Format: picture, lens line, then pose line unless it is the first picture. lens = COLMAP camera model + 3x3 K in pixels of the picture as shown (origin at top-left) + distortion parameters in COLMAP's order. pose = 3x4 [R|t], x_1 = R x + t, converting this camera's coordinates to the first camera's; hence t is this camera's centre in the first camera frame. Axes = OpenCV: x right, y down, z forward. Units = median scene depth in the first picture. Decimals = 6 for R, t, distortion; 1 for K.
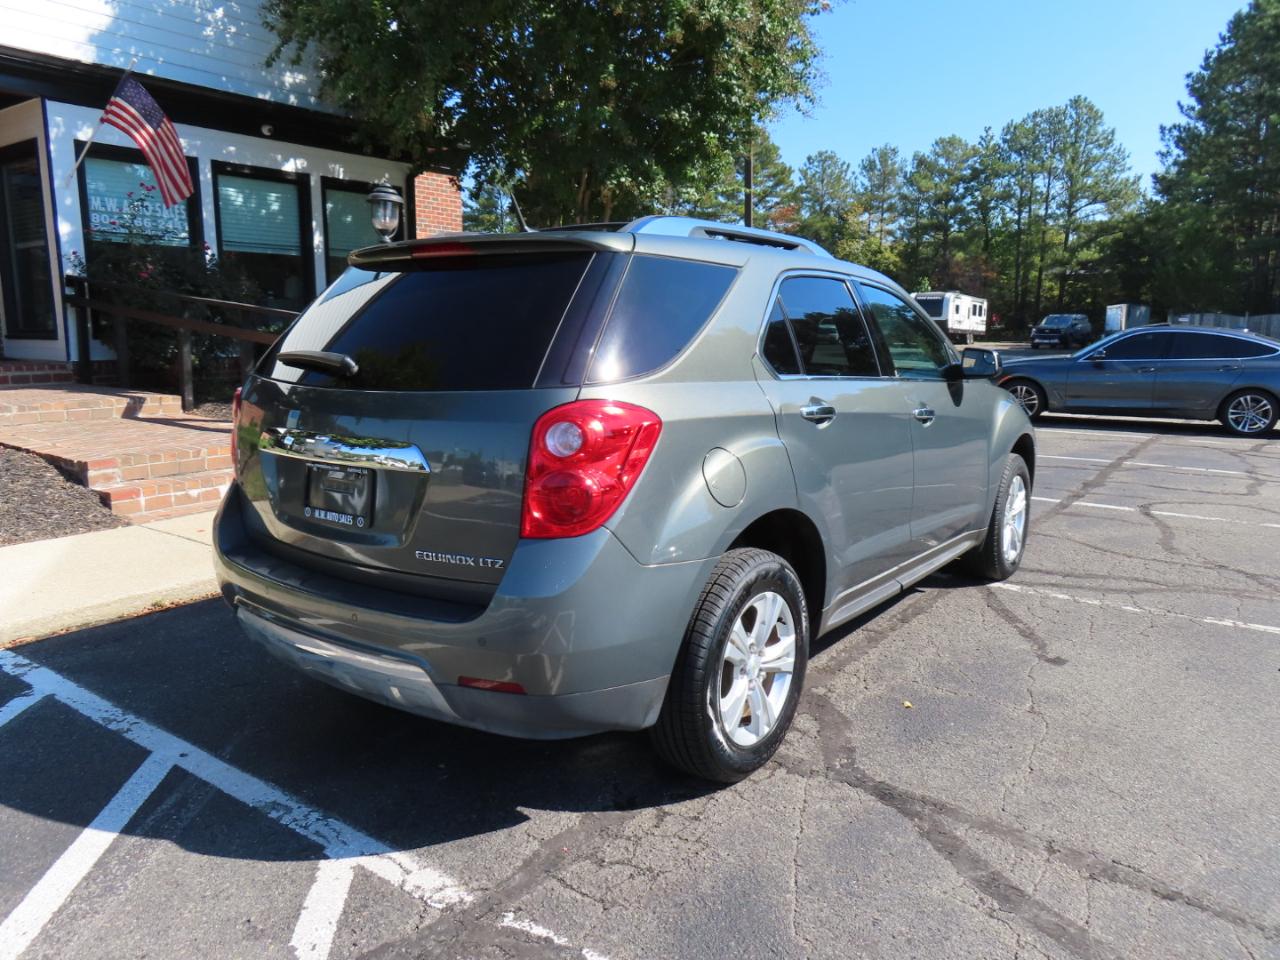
lens RADIAL K [[922.3, 0, 645.1], [0, 922.3, 483.2], [0, 0, 1]] dist [-0.008298, 0.004924]
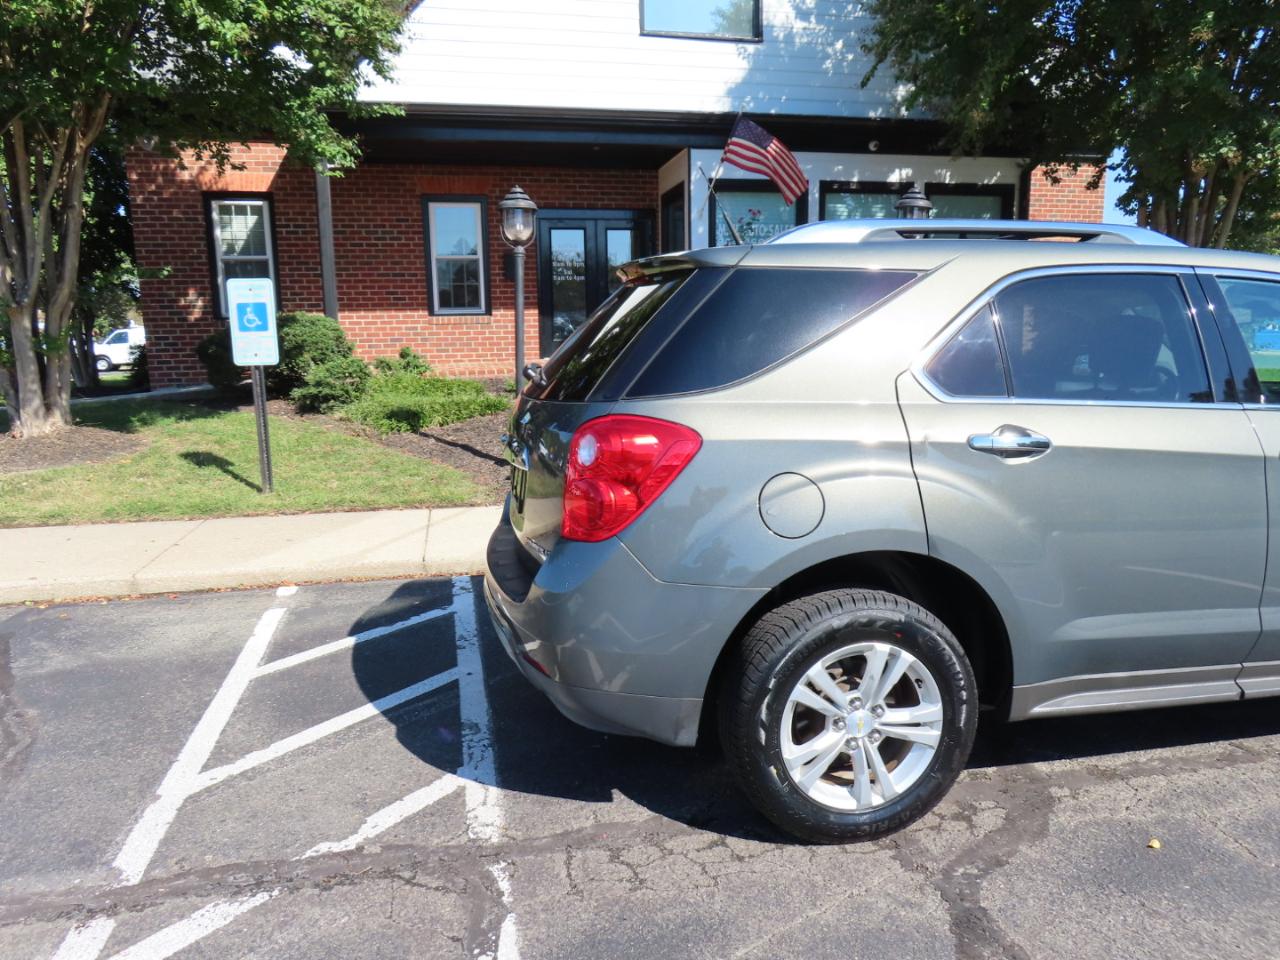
lens RADIAL K [[925.3, 0, 638.0], [0, 925.3, 479.8], [0, 0, 1]] dist [-0.009617, 0.003508]
pose [[0.739866, 0.094415, -0.666096, 0.366997], [-0.097721, 0.994685, 0.032447, -0.029232], [0.665619, 0.041085, 0.745160, 0.129742]]
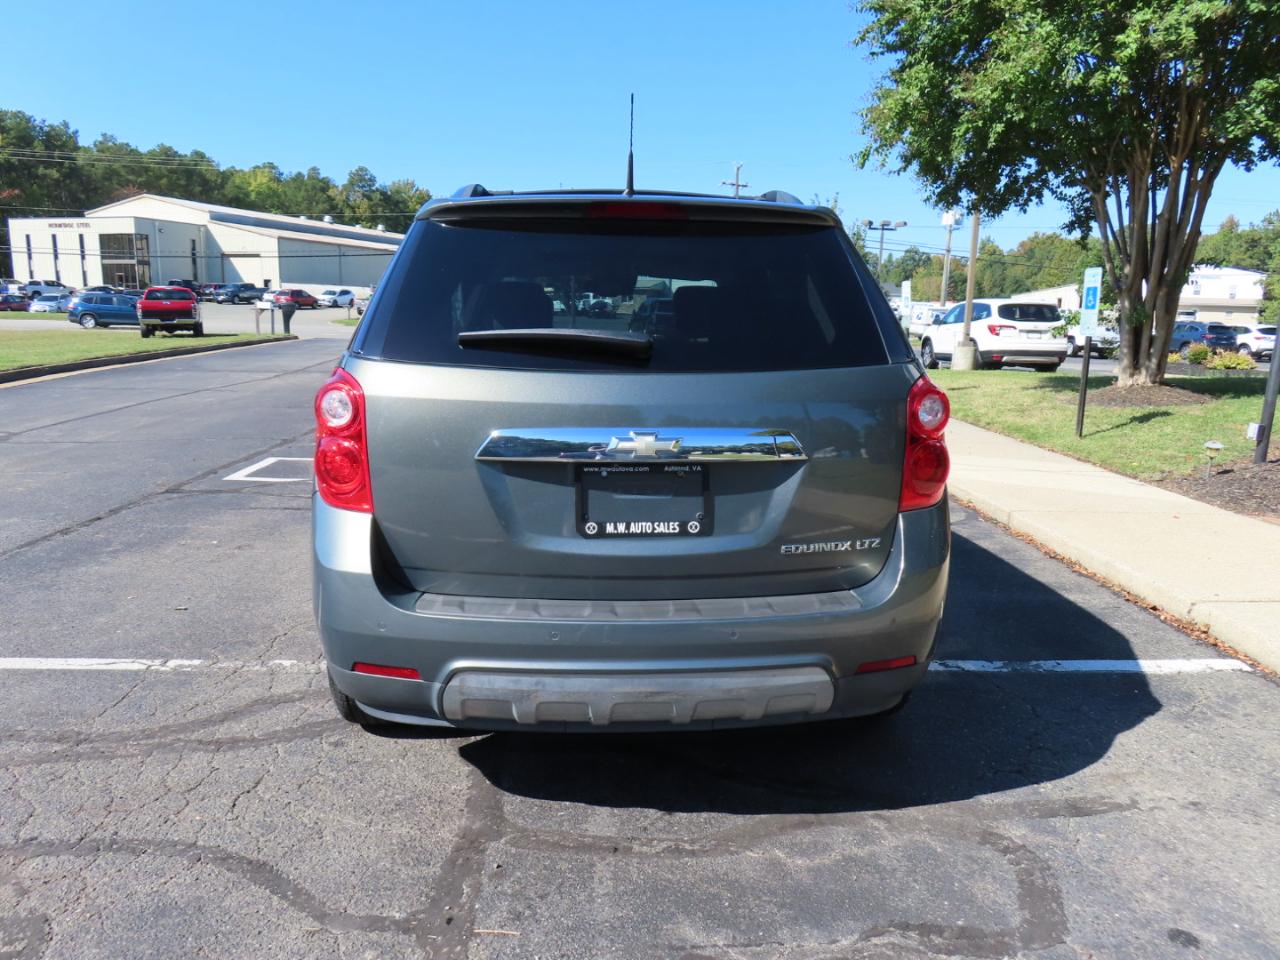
lens RADIAL K [[919.8, 0, 640.0], [0, 919.8, 480.0], [0, 0, 1]] dist [-0.006961, -0.000184]
pose [[-0.793364, 0.088899, -0.602221, 0.828522], [-0.128100, 0.942747, 0.307925, -0.308840], [0.595117, 0.321441, -0.736554, 1.888549]]
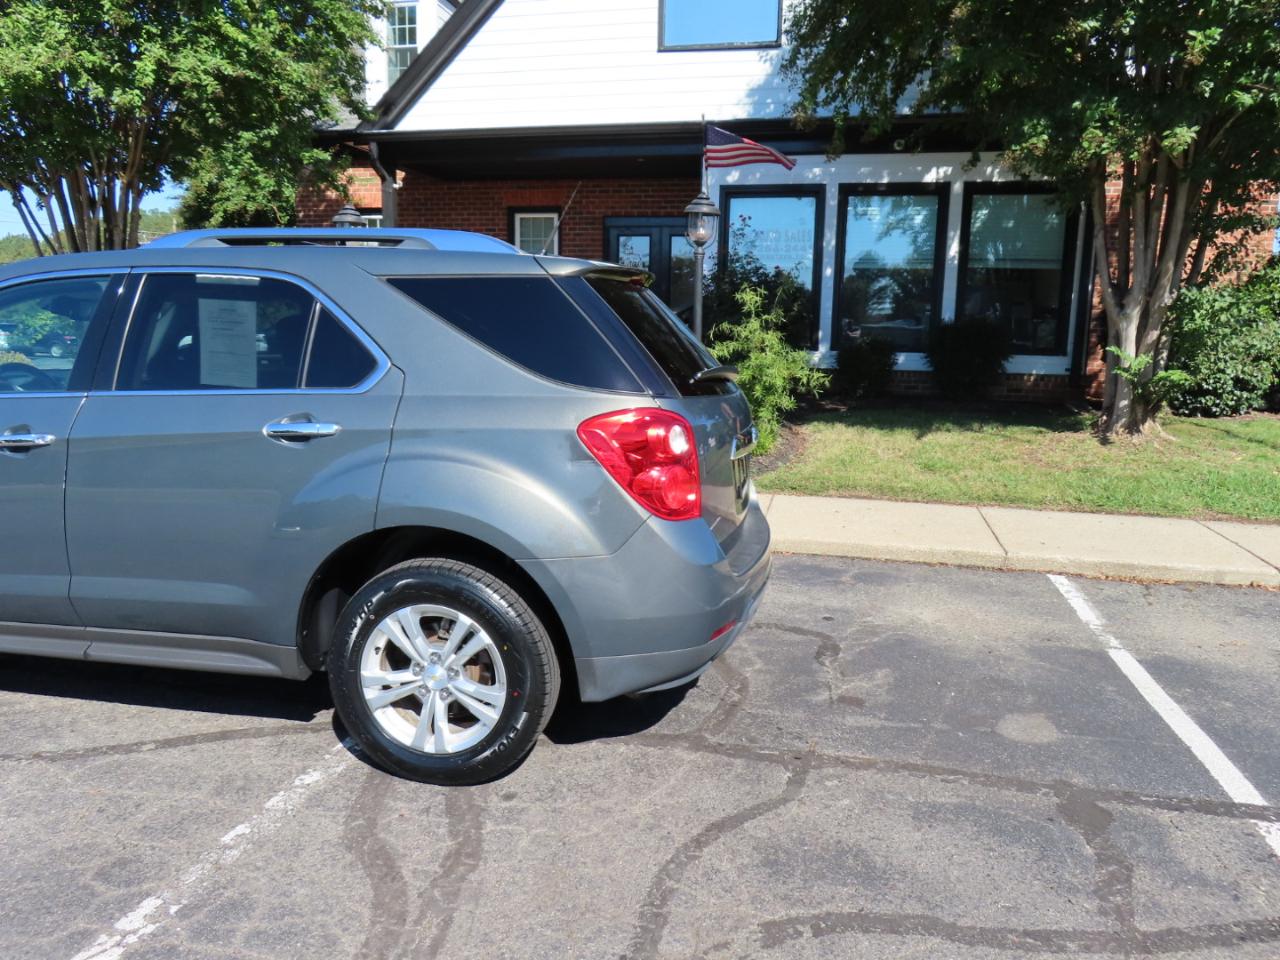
lens RADIAL K [[922.3, 0, 645.1], [0, 922.3, 483.2], [0, 0, 1]] dist [-0.008298, 0.004924]
pose [[0.390616, 0.152533, -0.907829, 1.234600], [-0.174457, 0.980571, 0.089691, -0.185187], [0.903872, 0.123343, 0.409637, 1.088329]]
